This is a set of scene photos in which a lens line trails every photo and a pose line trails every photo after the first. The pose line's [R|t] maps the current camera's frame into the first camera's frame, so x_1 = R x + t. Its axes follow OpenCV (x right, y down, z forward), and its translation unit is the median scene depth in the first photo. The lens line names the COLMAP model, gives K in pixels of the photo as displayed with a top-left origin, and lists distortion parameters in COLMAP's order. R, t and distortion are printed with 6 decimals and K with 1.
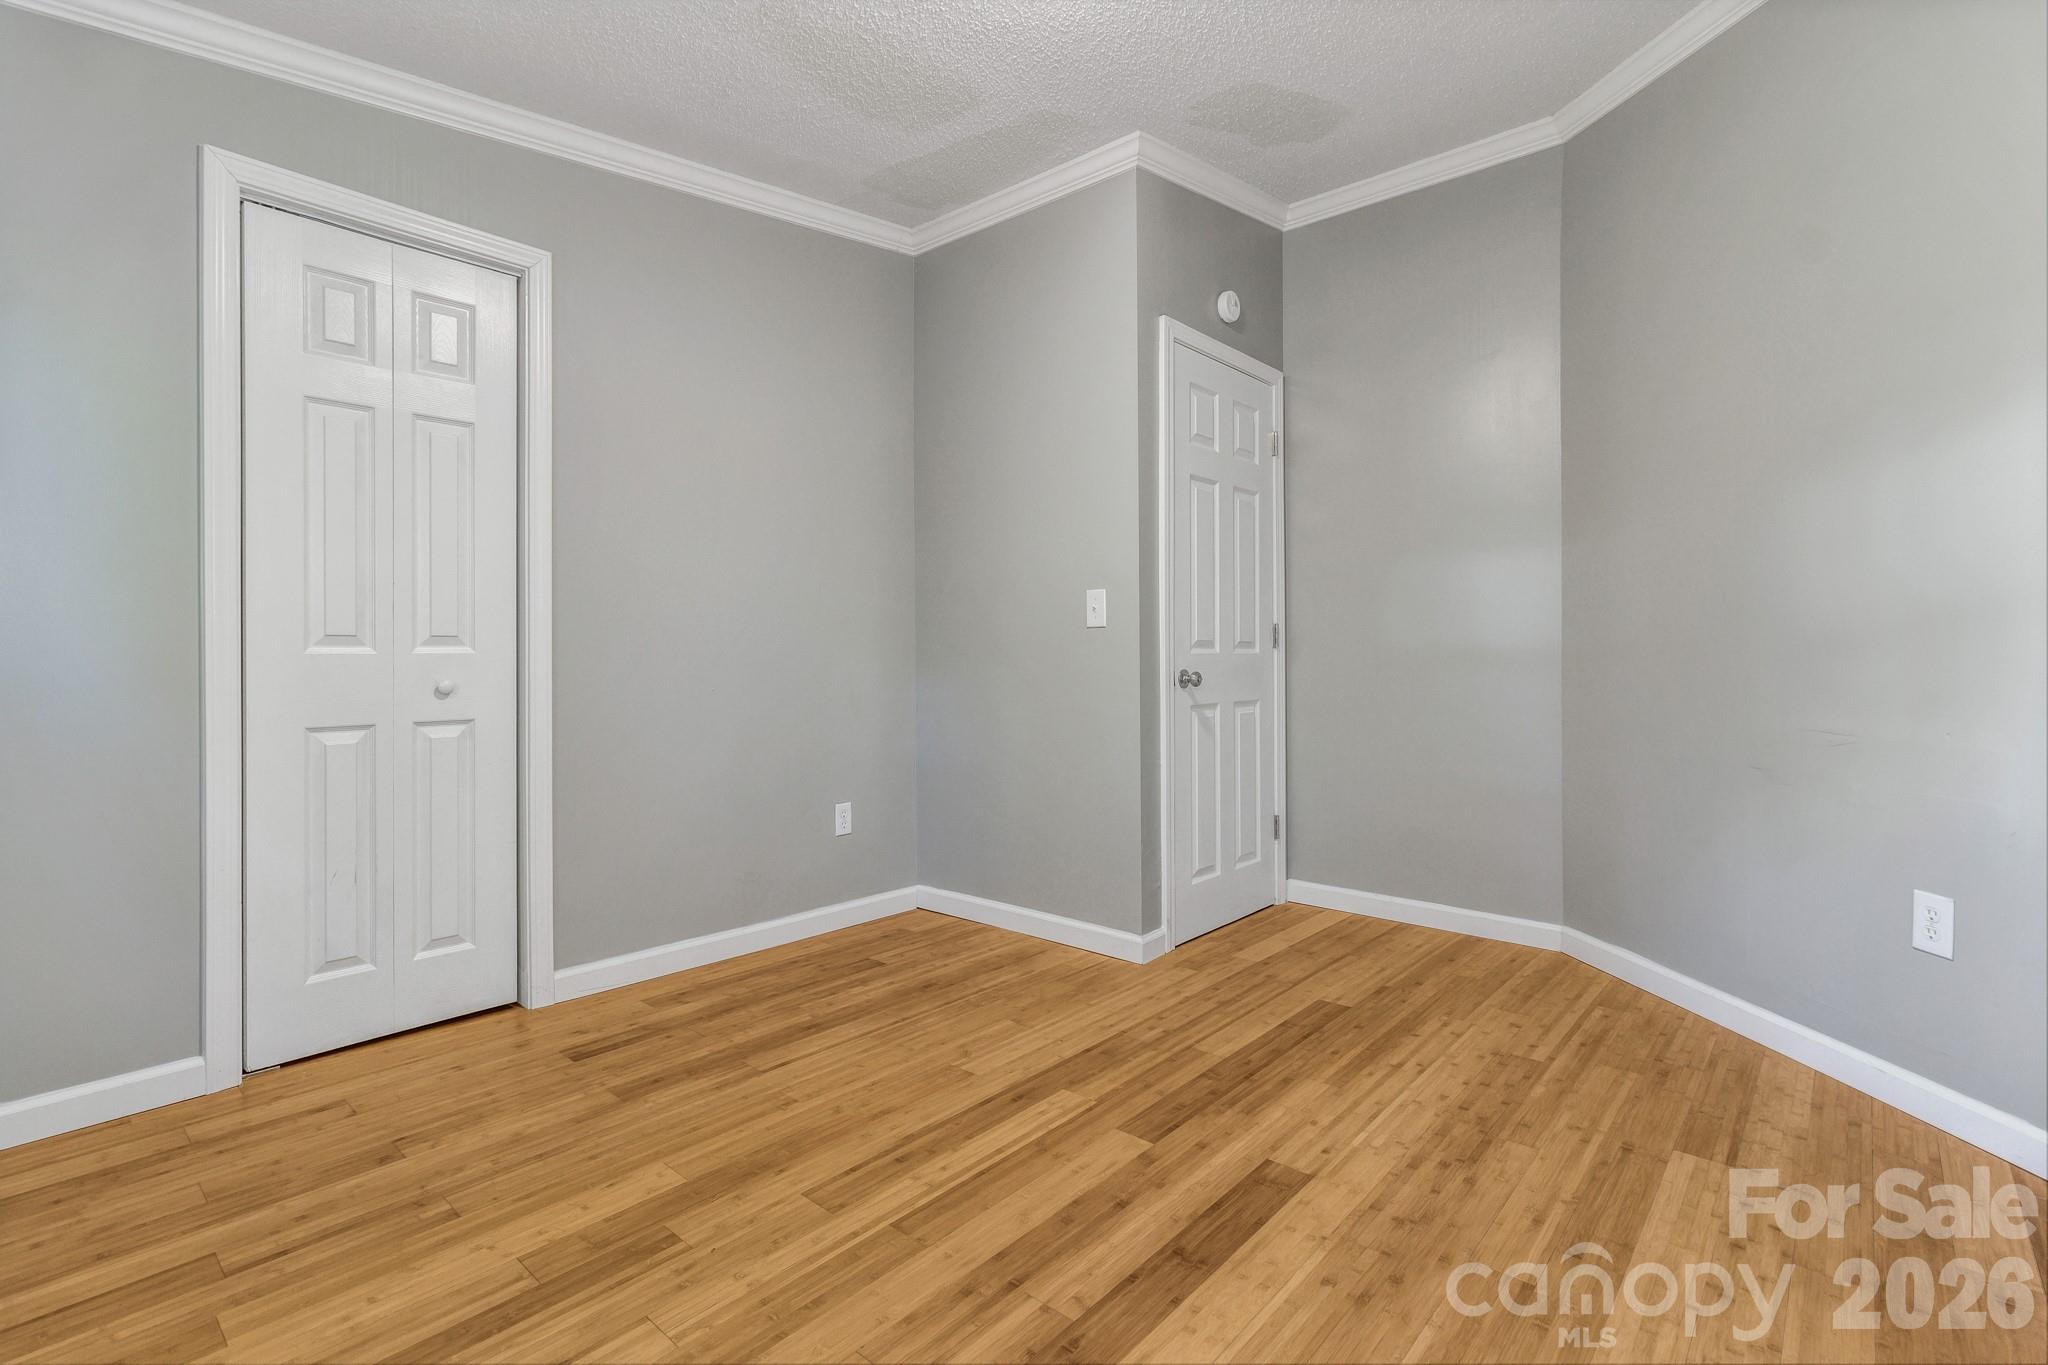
lens RADIAL K [[951.0, 0, 1025.2], [0, 951.0, 657.0], [0, 0, 1]] dist [-0.001161, -0.001229]
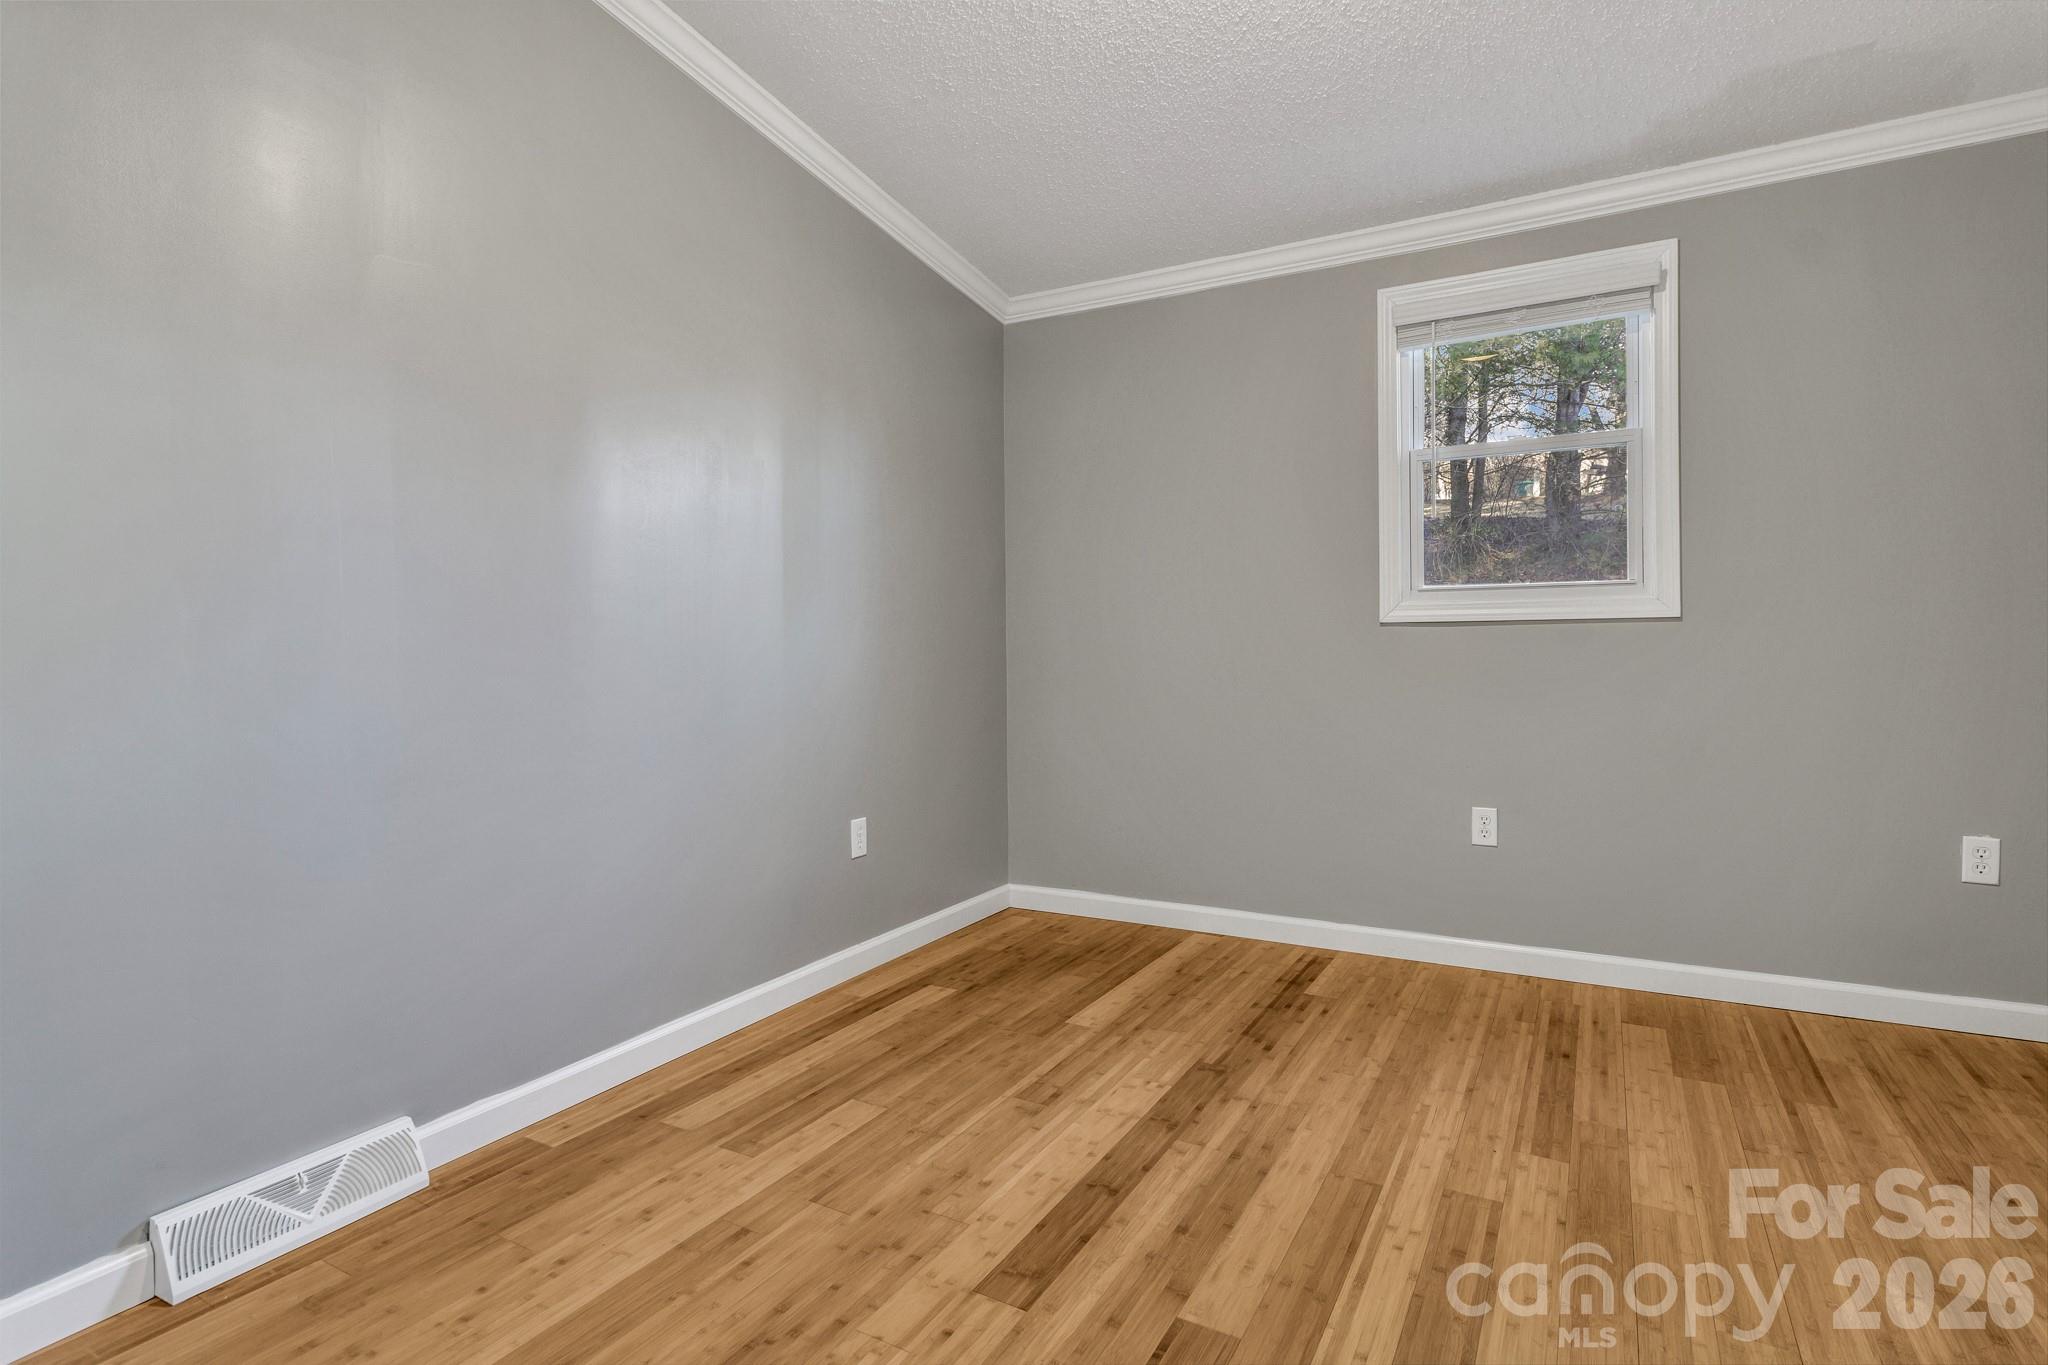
lens RADIAL K [[1026.7, 0, 1024.0], [0, 1026.7, 682.5], [0, 0, 1]] dist [-0.000029, 0.000041]
pose [[-0.979350, 0.016540, -0.201495, 0.465383], [0.010242, 0.999427, 0.032262, -0.001843], [0.201913, 0.029532, -0.978958, 2.010507]]
